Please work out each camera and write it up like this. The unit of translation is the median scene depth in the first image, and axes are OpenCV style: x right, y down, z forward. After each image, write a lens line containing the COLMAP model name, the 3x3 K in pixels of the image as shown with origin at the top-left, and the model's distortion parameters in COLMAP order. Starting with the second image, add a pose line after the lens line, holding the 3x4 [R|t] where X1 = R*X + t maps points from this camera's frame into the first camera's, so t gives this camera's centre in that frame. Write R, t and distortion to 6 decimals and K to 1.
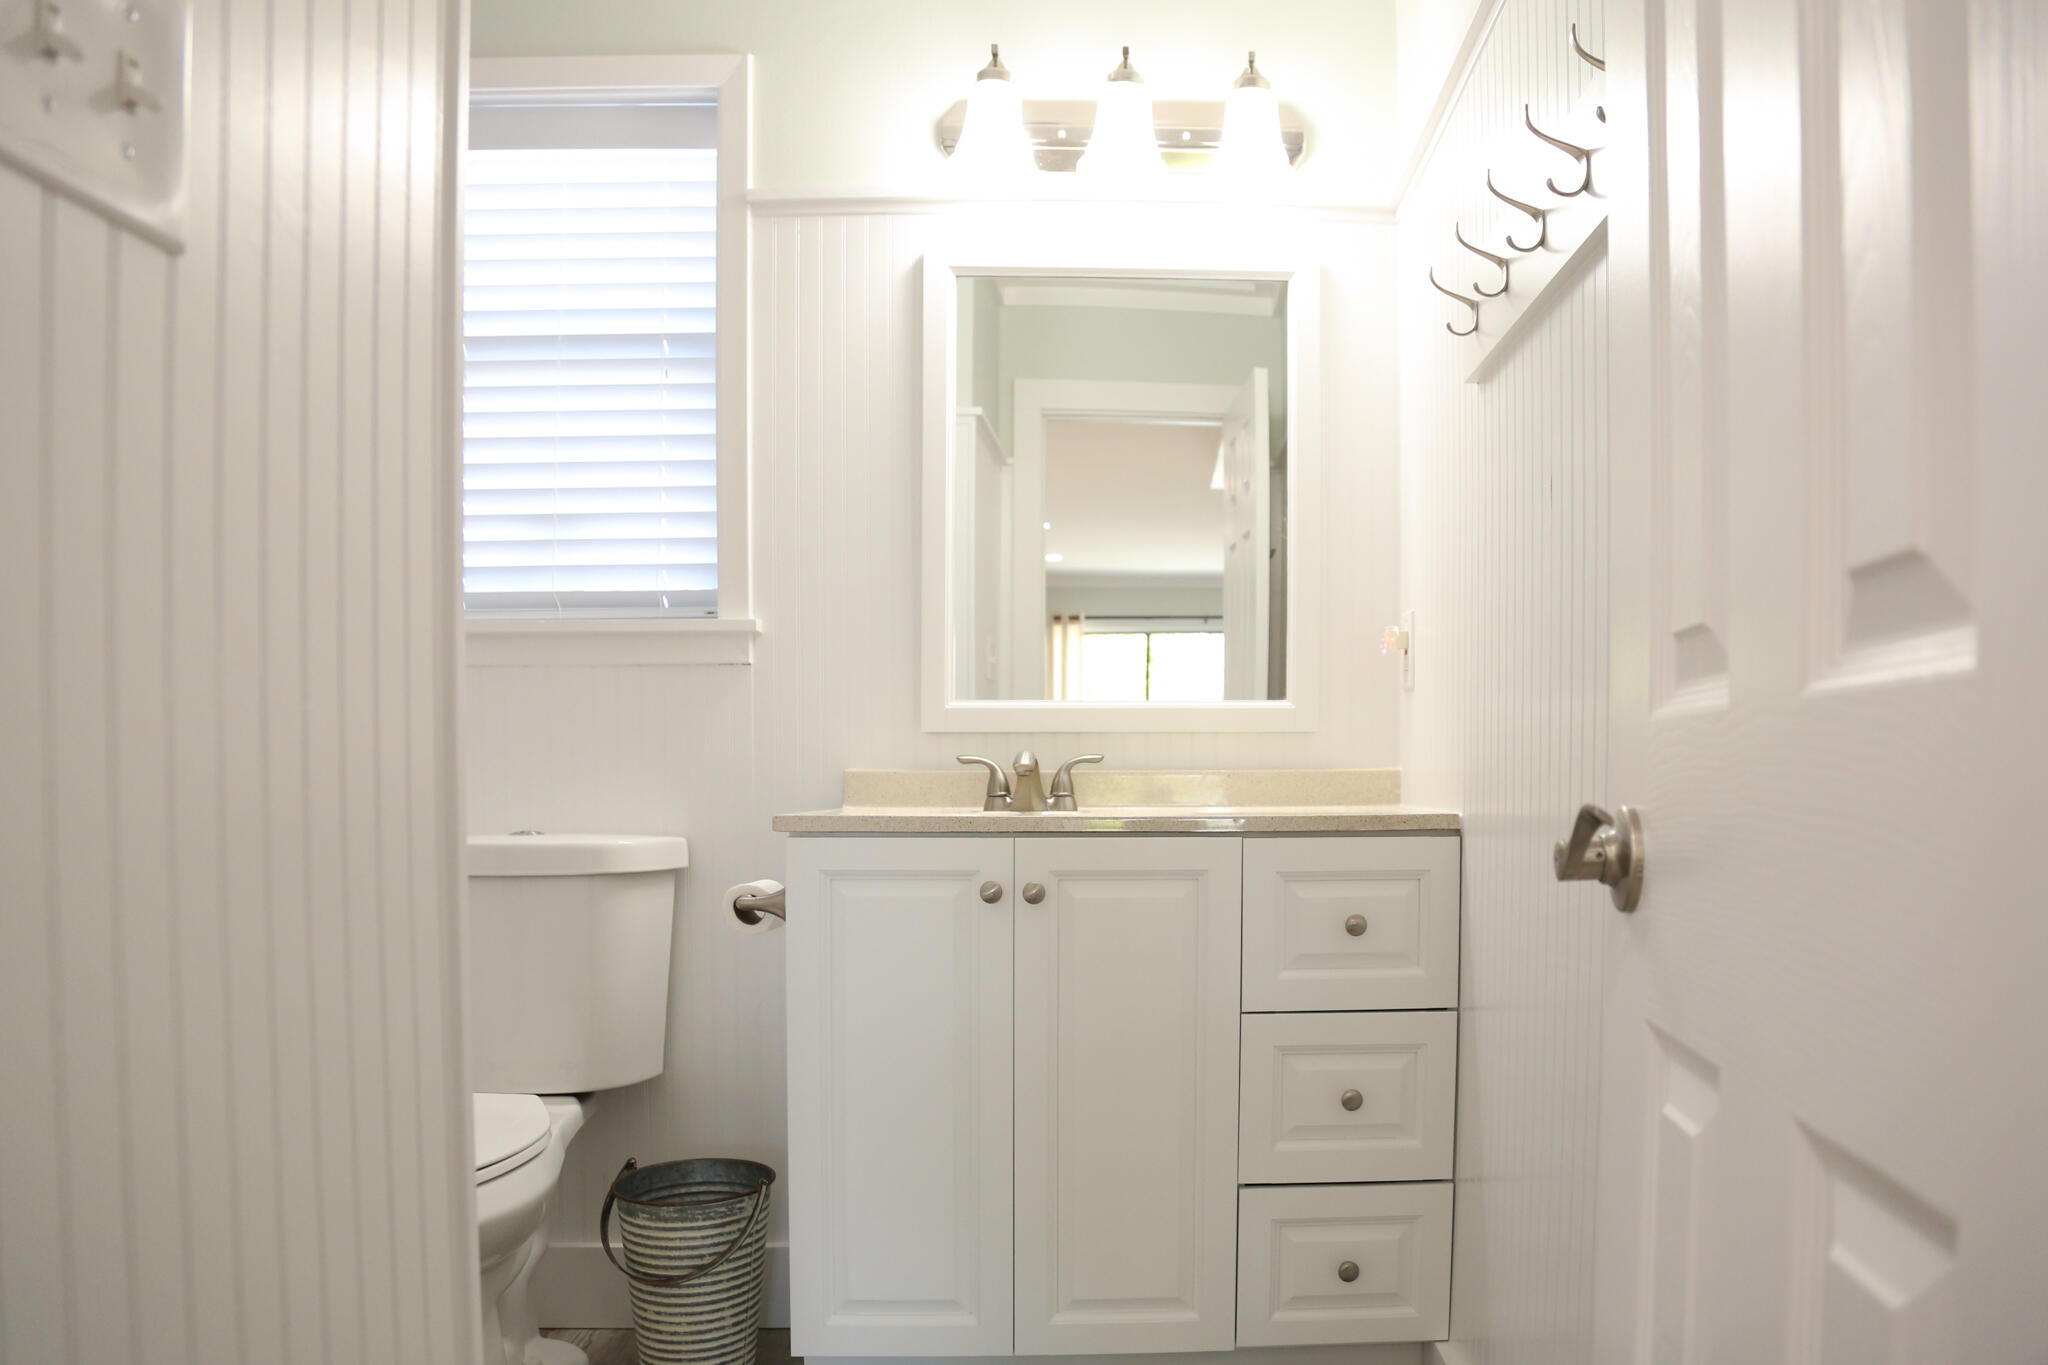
lens RADIAL K [[1404.7, 0, 989.0], [0, 1404.7, 662.4], [0, 0, 1]] dist [-0.112649, 0.049617]
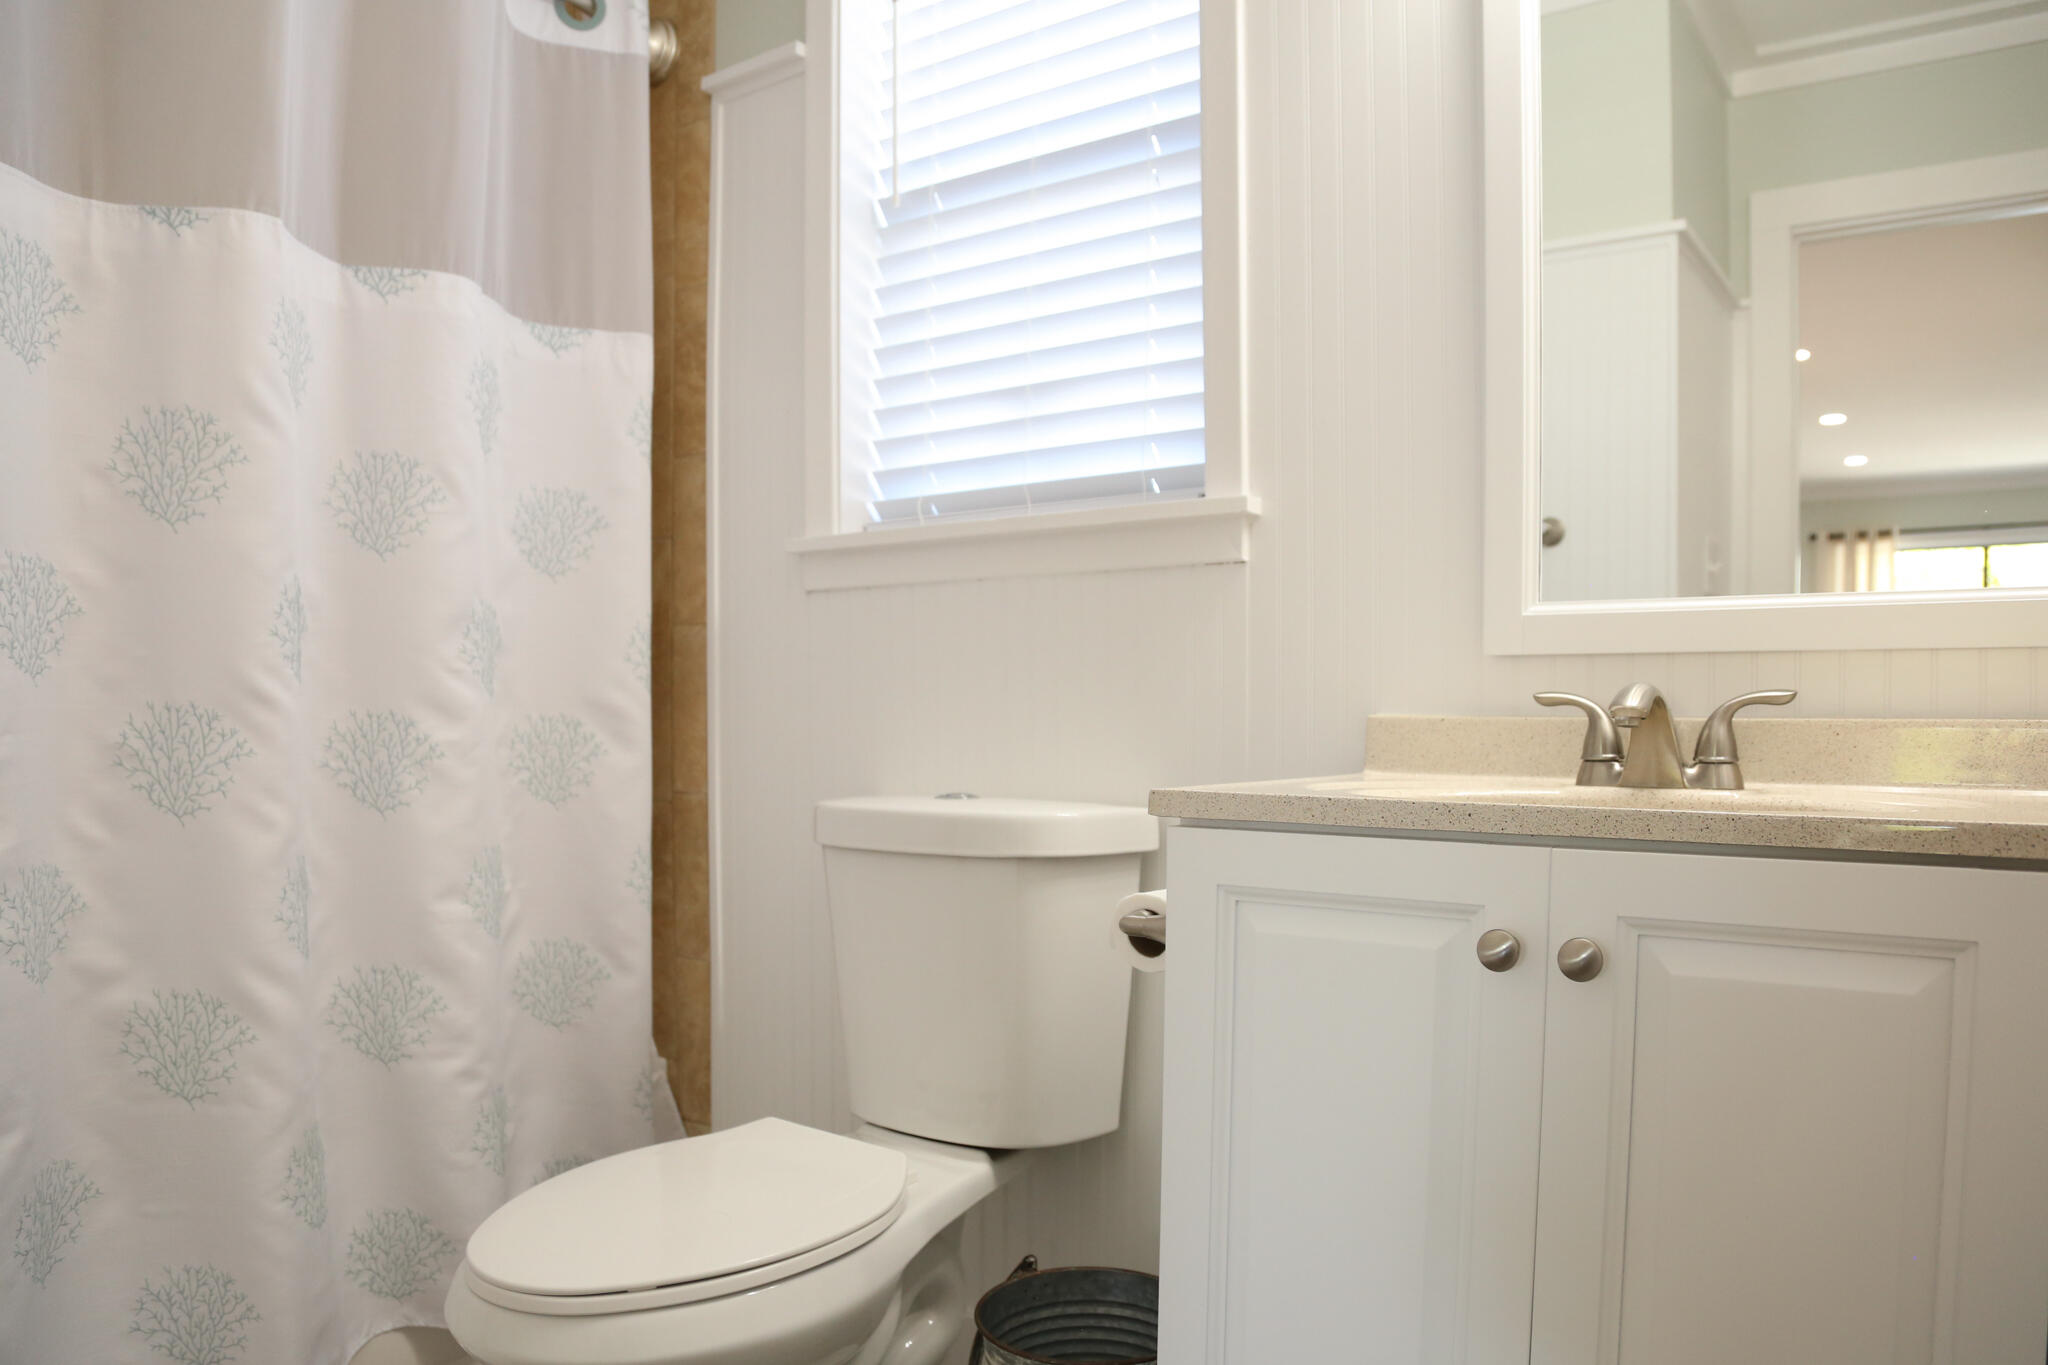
lens RADIAL K [[1380.4, 0, 1022.7], [0, 1380.4, 703.3], [0, 0, 1]] dist [-0.107149, 0.048402]
pose [[0.865213, 0.001871, -0.501401, 0.078866], [0.032514, 0.997679, 0.059829, 0.028168], [0.500349, -0.068067, 0.863144, 0.373464]]
